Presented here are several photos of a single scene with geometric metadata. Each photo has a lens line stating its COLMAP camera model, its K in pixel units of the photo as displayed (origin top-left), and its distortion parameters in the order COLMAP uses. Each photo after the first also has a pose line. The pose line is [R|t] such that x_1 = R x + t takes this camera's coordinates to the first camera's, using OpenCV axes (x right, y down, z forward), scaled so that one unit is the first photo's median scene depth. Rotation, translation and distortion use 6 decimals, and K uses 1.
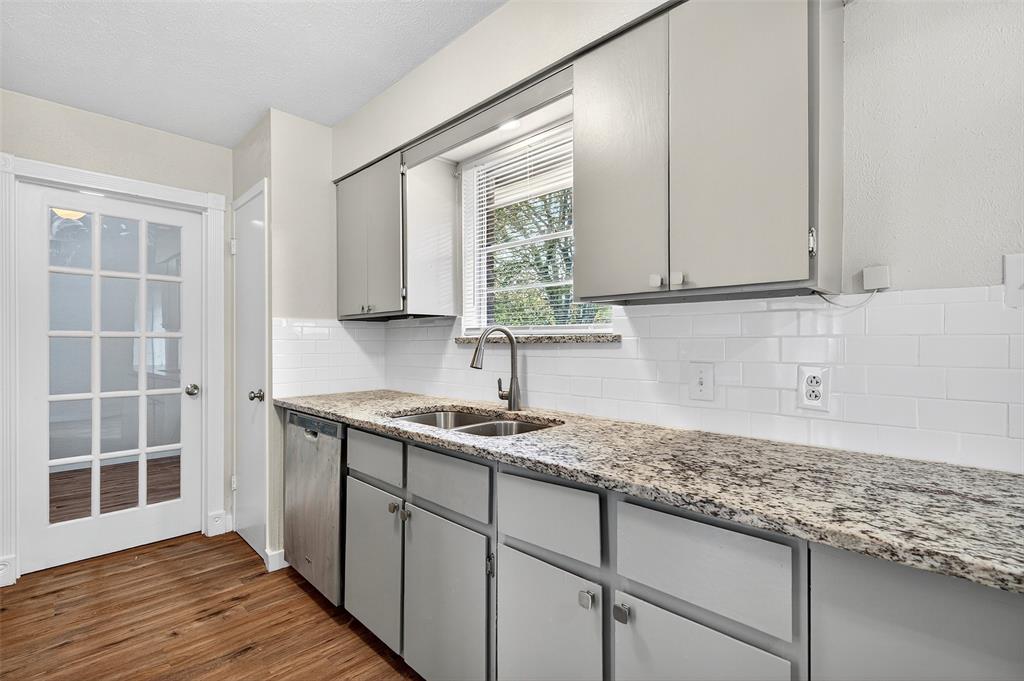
lens RADIAL K [[468.6, 0, 511.7], [0, 468.6, 338.6], [0, 0, 1]] dist [-0.000789, 0.000626]
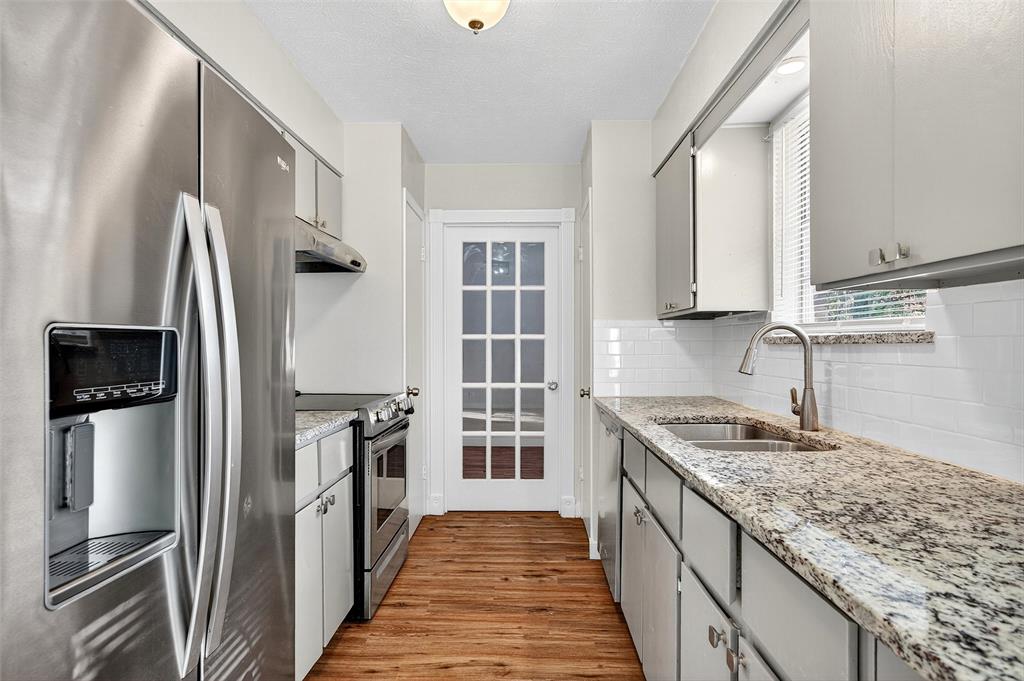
lens RADIAL K [[558.3, 0, 510.5], [0, 558.3, 342.6], [0, 0, 1]] dist [0.001573, 0.002185]
pose [[0.686558, -0.002114, -0.727072, 0.342905], [0.008353, 0.999953, 0.004981, -0.001383], [0.727027, -0.009493, 0.686543, 0.003220]]
